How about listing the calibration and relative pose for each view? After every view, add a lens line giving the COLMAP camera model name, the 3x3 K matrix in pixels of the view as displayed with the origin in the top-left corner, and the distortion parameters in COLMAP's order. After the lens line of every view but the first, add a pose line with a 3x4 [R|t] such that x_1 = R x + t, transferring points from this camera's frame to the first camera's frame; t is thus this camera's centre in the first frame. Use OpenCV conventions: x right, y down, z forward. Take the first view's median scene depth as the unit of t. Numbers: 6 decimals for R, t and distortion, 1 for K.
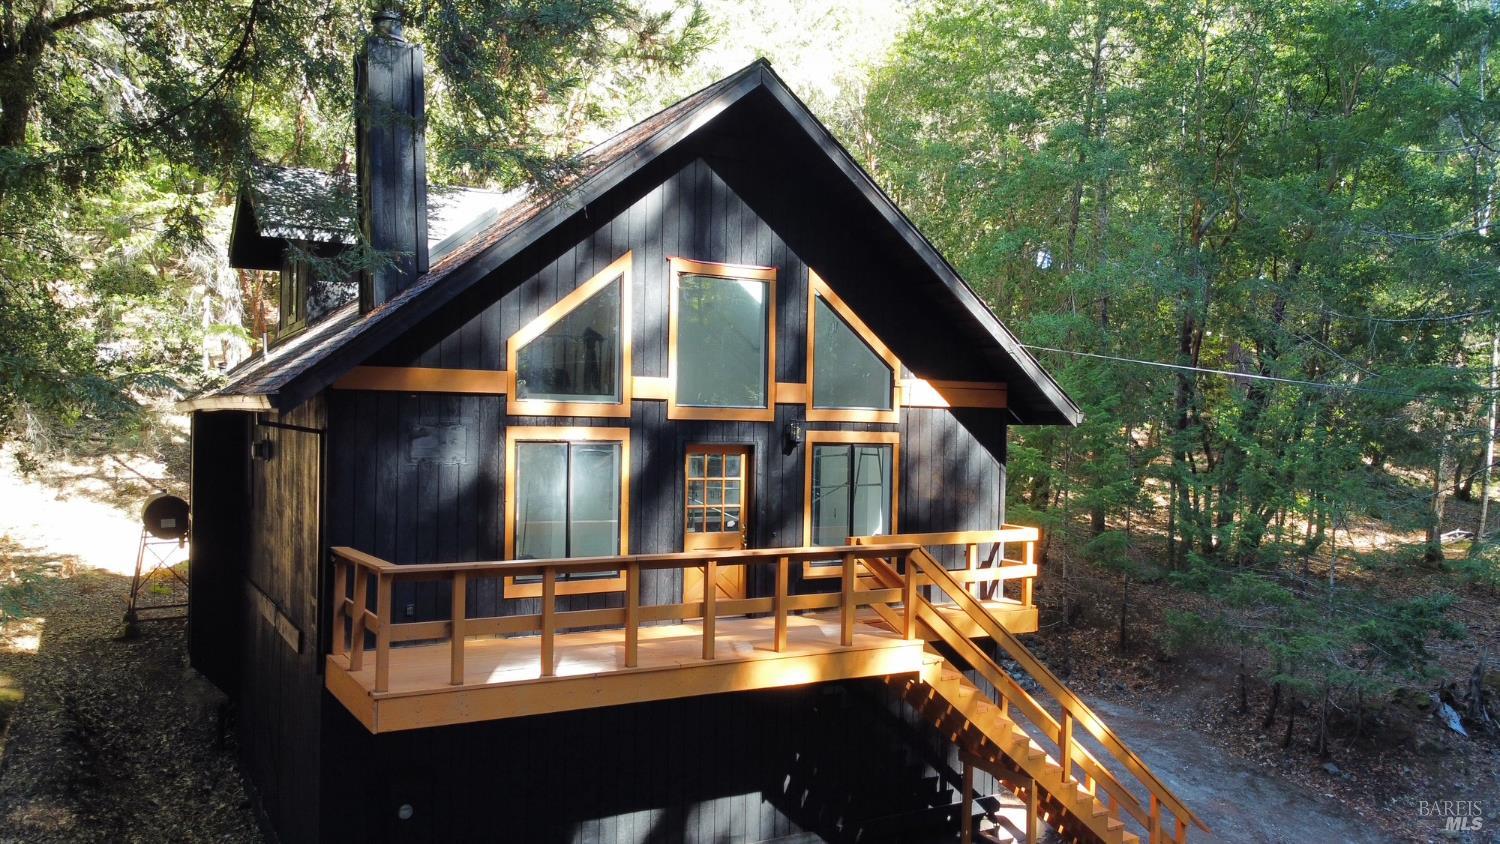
lens RADIAL K [[1121.7, 0, 750.0], [0, 1121.7, 422.0], [0, 0, 1]] dist [-0.003461, -0.001686]
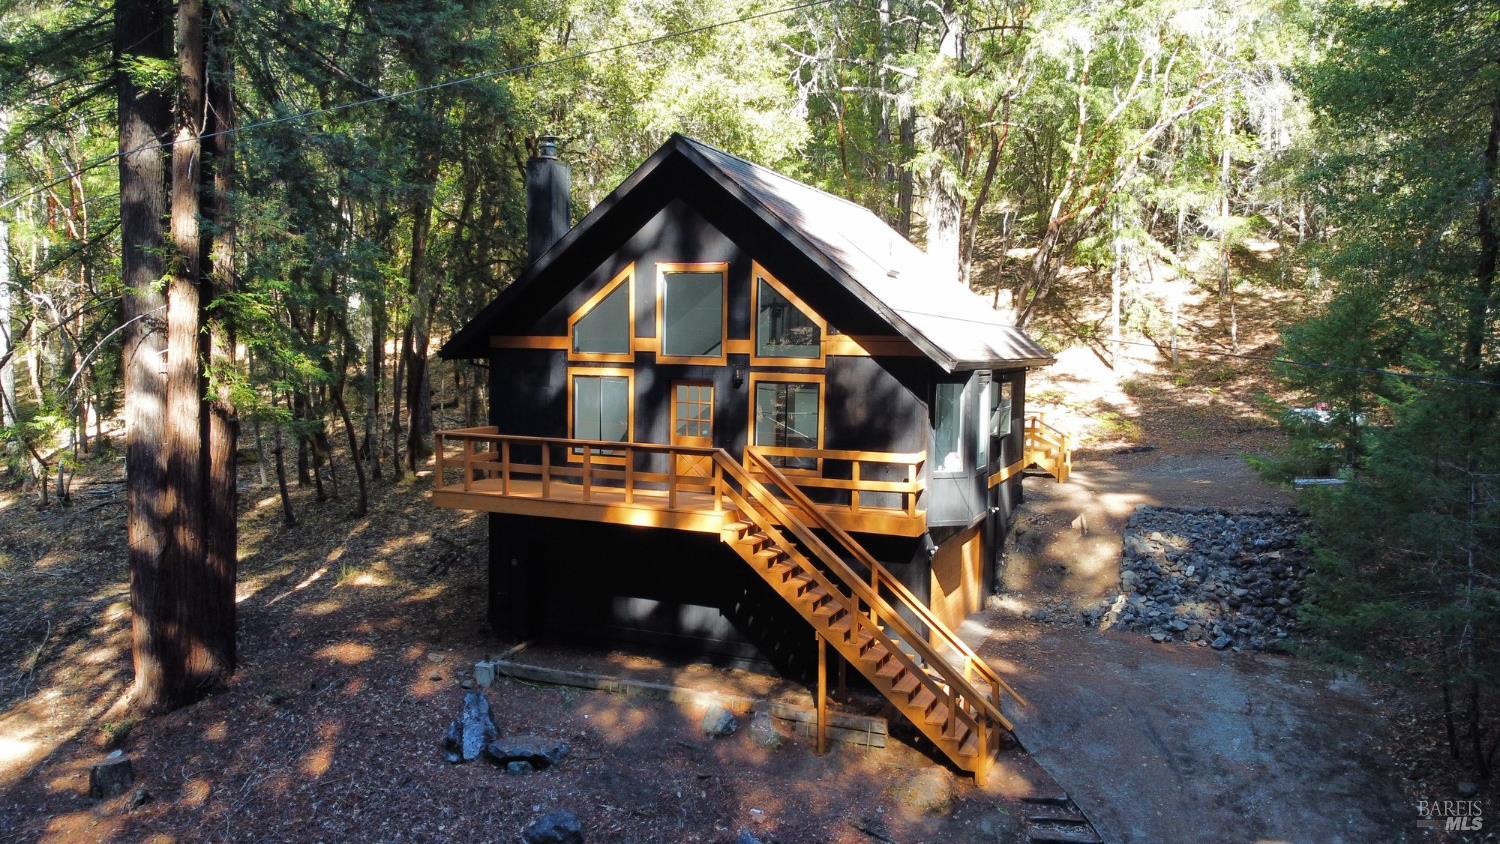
lens RADIAL K [[1142.6, 0, 750.0], [0, 1142.6, 422.0], [0, 0, 1]] dist [0.002135, -0.005590]
pose [[0.600127, 0.047728, -0.798479, 1.260281], [-0.003314, 0.998358, 0.057185, -0.012846], [0.799898, -0.031672, 0.599300, 0.109176]]
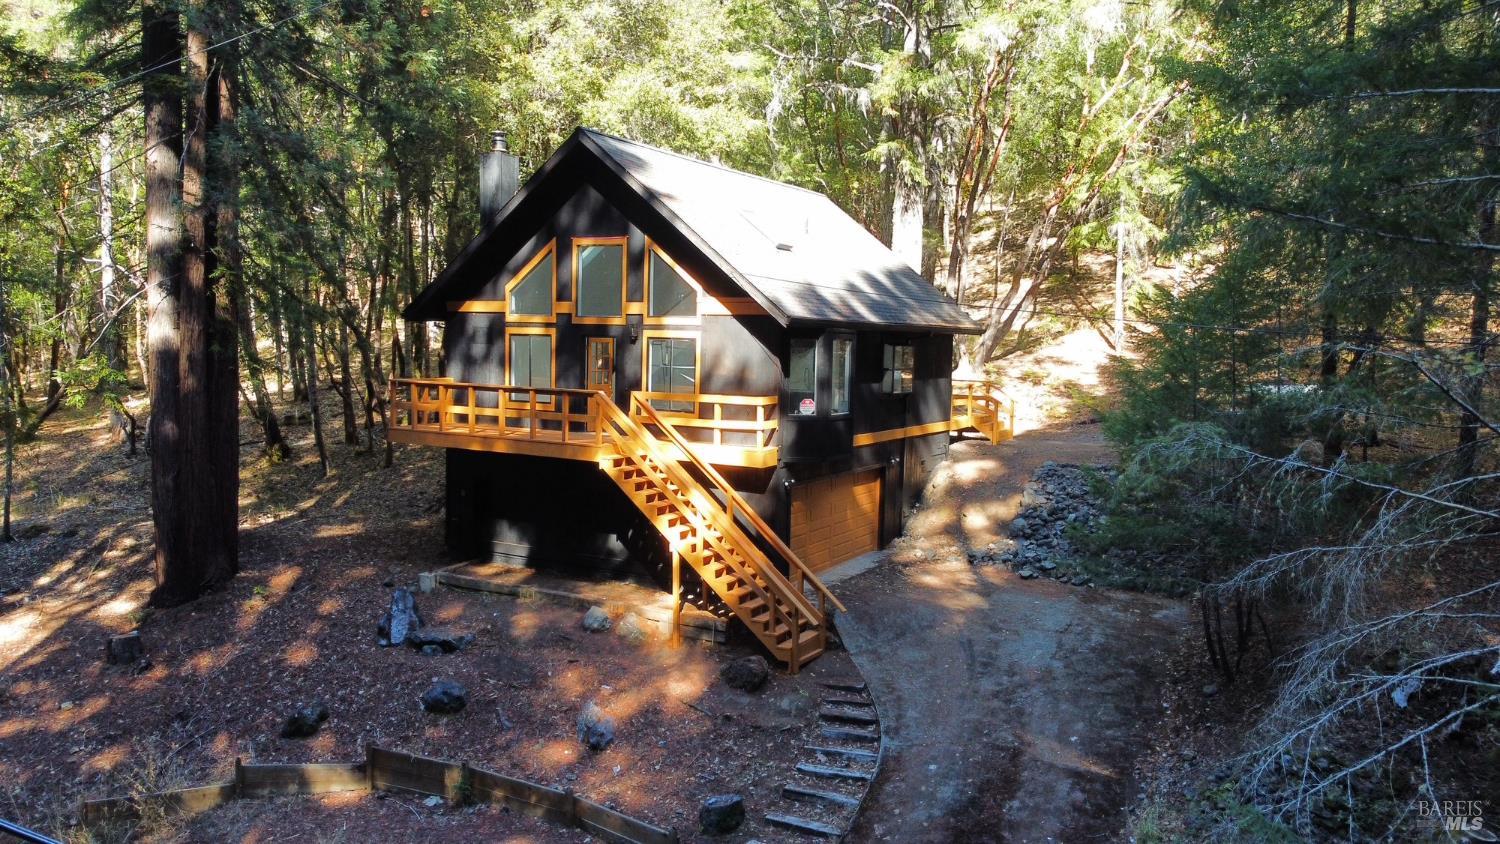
lens RADIAL K [[1142.6, 0, 750.0], [0, 1142.6, 422.0], [0, 0, 1]] dist [0.002135, -0.005590]
pose [[0.501697, 0.056743, -0.863180, 1.671391], [-0.009745, 0.998154, 0.059951, 0.042315], [0.864989, -0.021666, 0.501324, 0.267732]]
